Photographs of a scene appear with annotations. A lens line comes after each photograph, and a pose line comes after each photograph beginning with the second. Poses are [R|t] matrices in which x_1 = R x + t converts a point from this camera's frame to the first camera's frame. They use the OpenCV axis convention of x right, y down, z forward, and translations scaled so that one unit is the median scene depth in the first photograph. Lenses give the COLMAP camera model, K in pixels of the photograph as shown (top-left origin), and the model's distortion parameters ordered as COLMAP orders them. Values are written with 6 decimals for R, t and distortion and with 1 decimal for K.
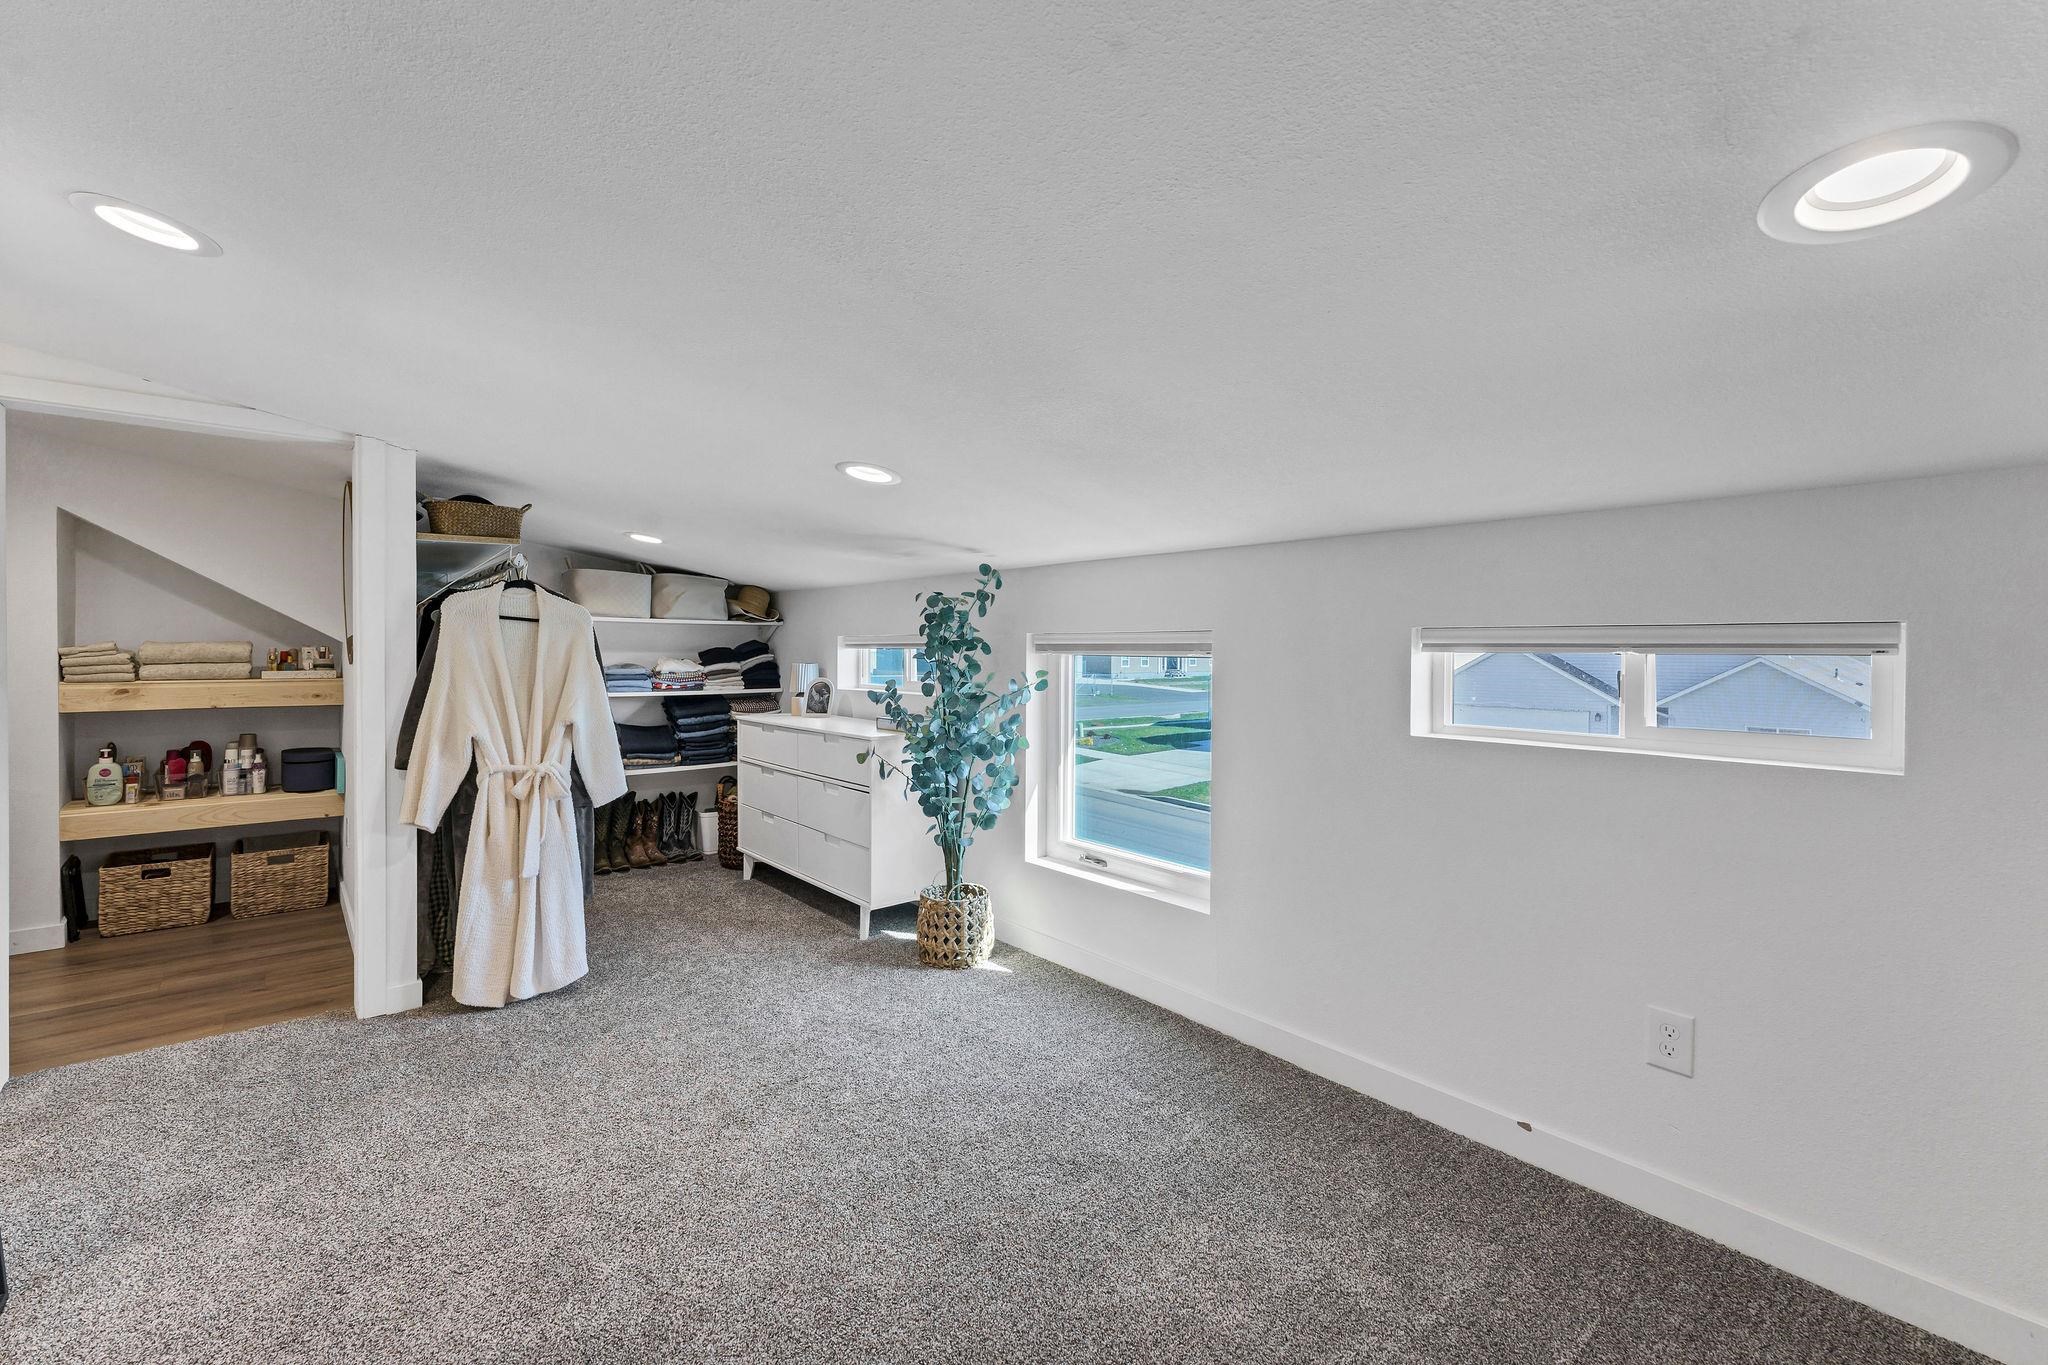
lens RADIAL K [[851.2, 0, 1003.3], [0, 851.2, 649.9], [0, 0, 1]] dist [-0.006203, -0.000255]
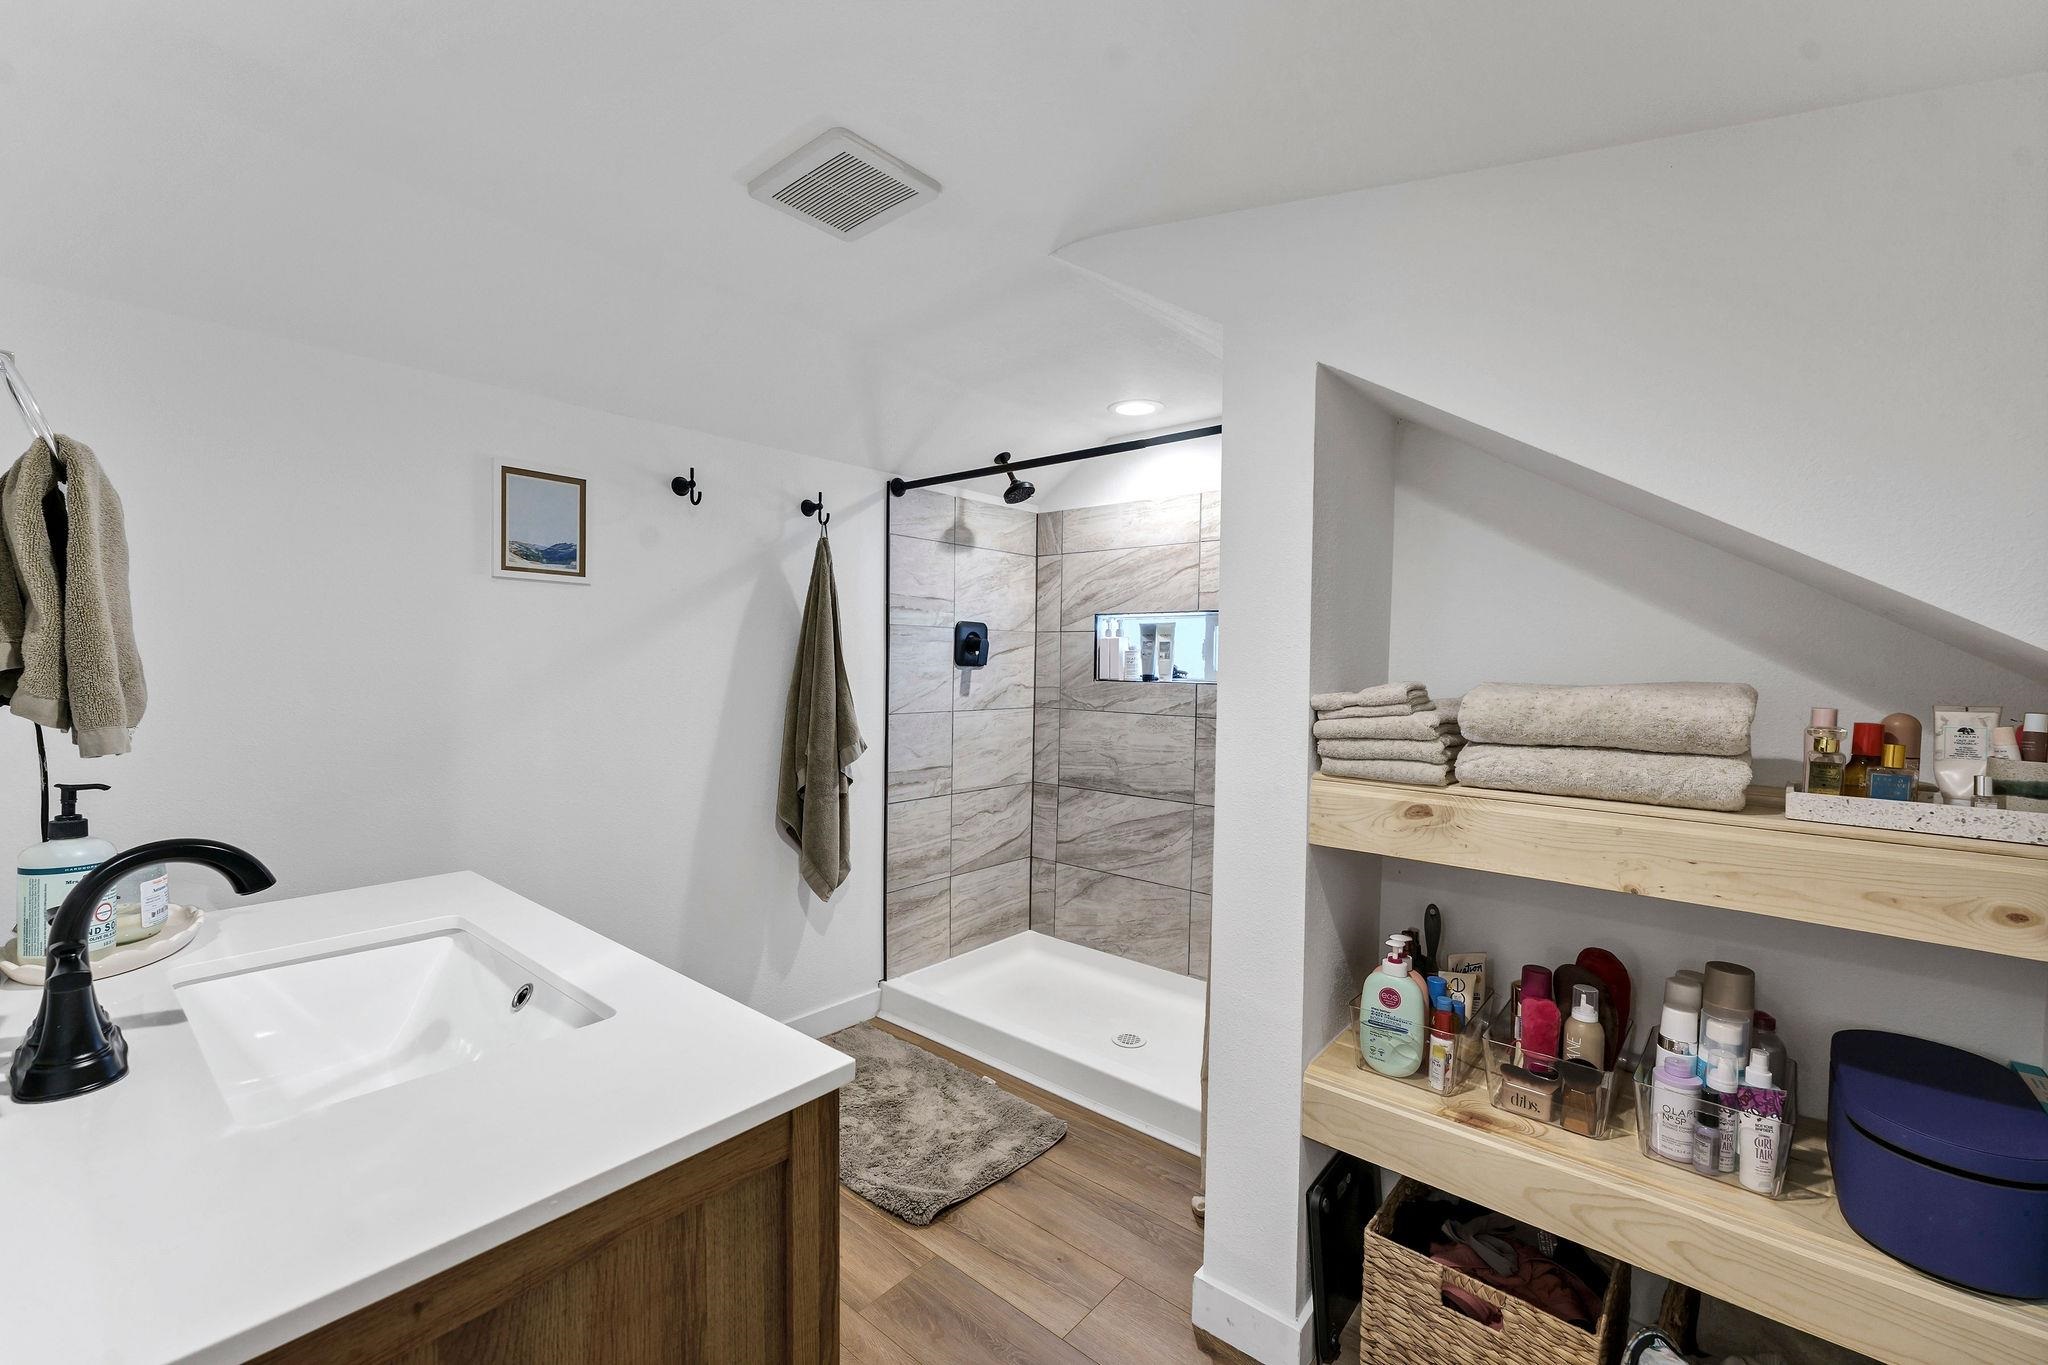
lens RADIAL K [[851.2, 0, 1022.3], [0, 851.2, 687.4], [0, 0, 1]] dist [-0.006203, -0.000255]
pose [[0.145245, 0.029441, -0.988958, -0.610733], [-0.019241, 0.999452, 0.026927, -0.012696], [0.989209, 0.015118, 0.145732, 0.679311]]
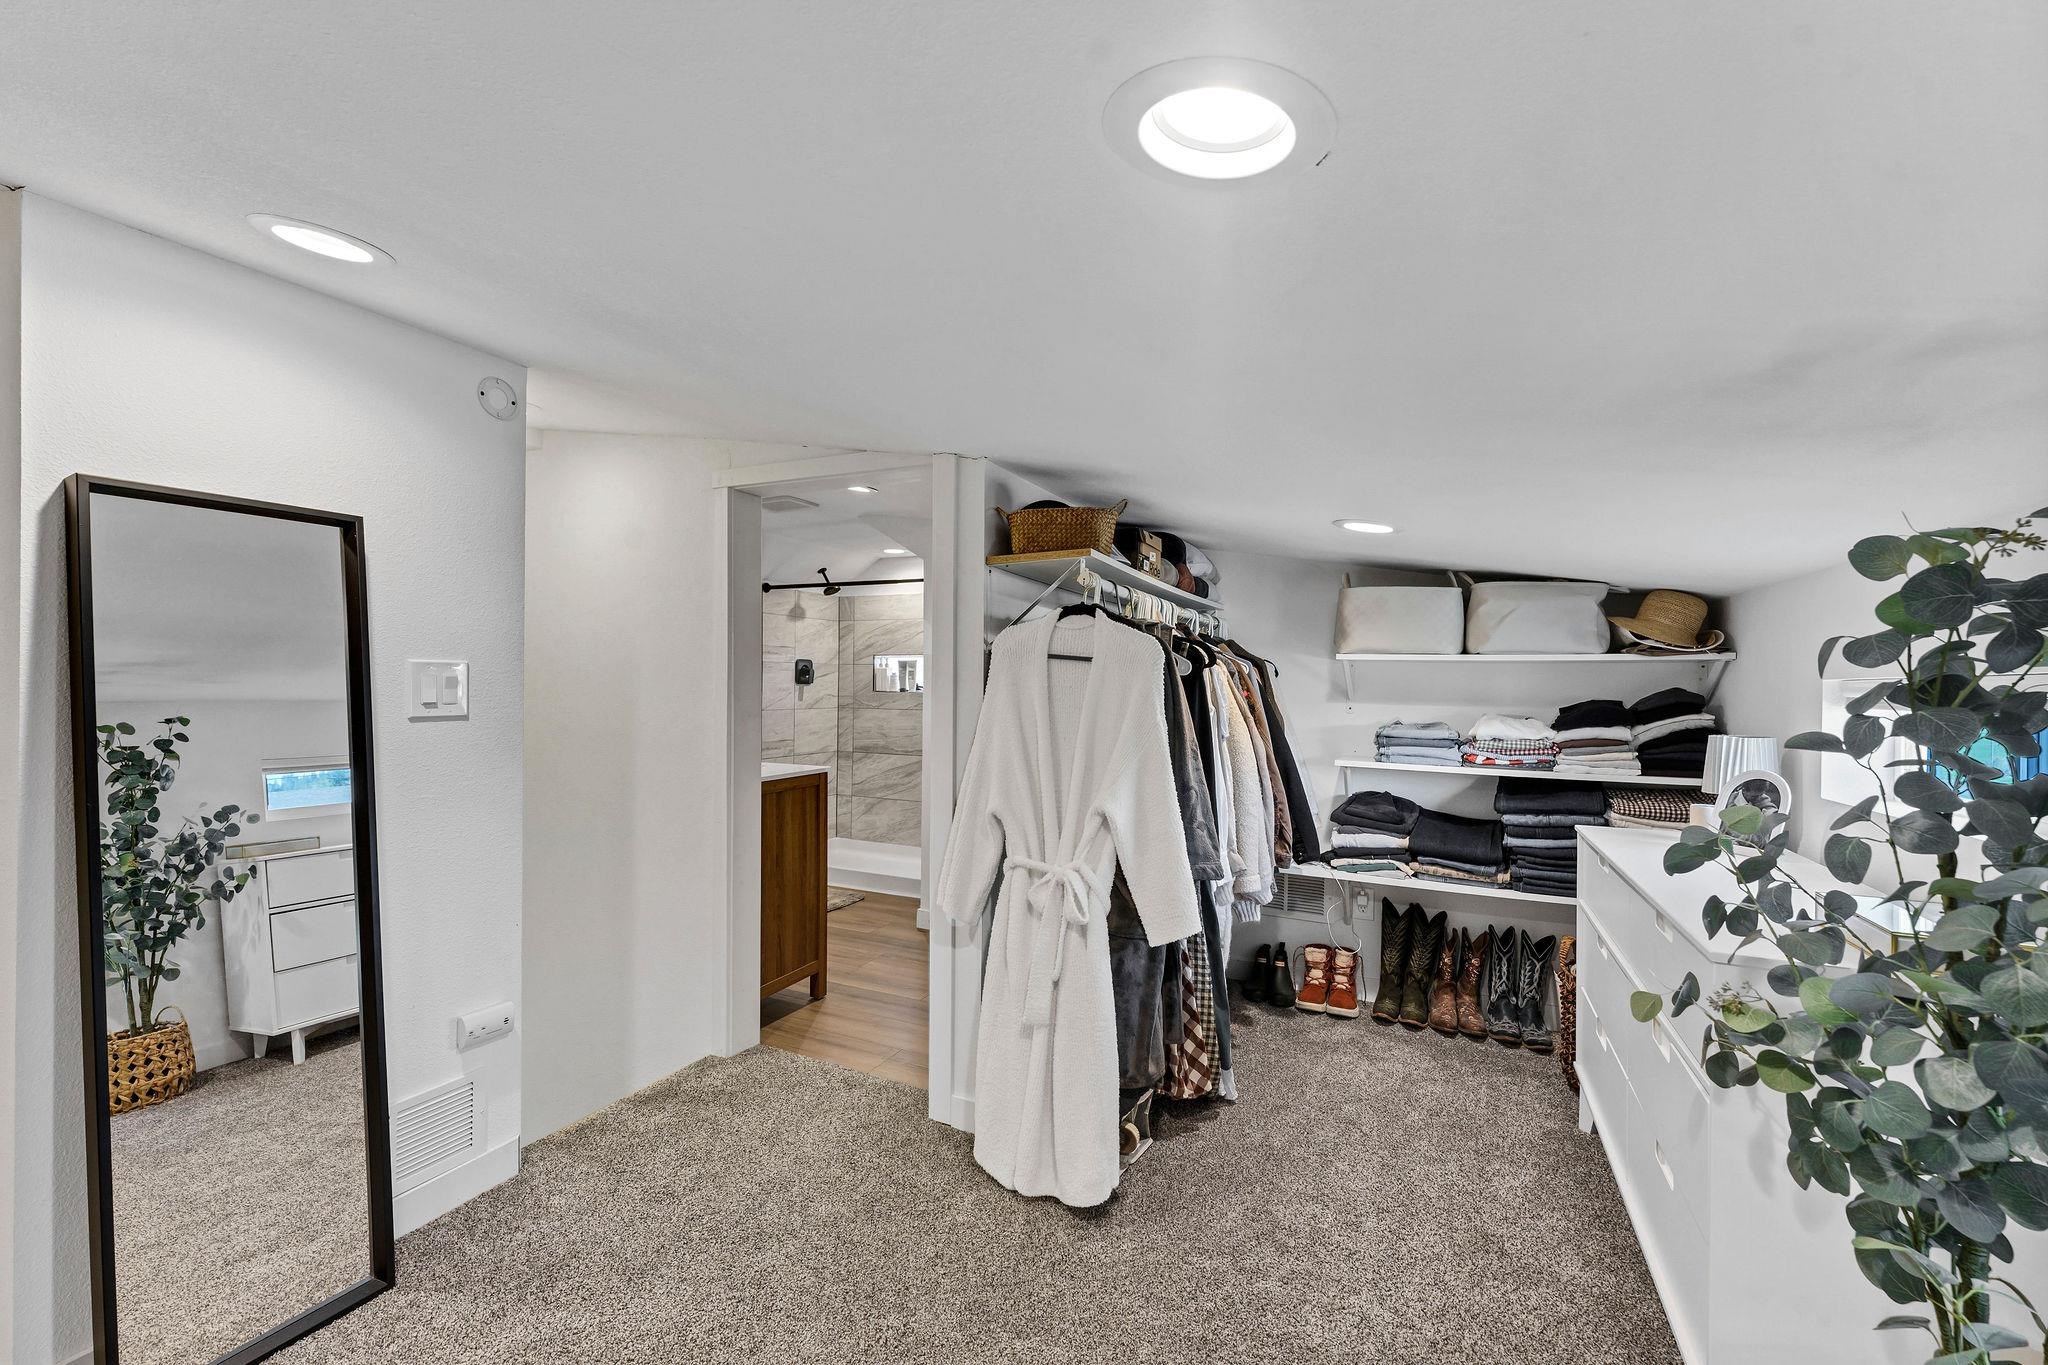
lens RADIAL K [[851.2, 0, 1009.8], [0, 851.2, 683.4], [0, 0, 1]] dist [-0.006203, -0.000255]
pose [[0.392382, -0.000453, -0.919802, 0.057125], [-0.013007, 0.999897, -0.006041, -0.007258], [0.919710, 0.014334, 0.392336, 0.501014]]
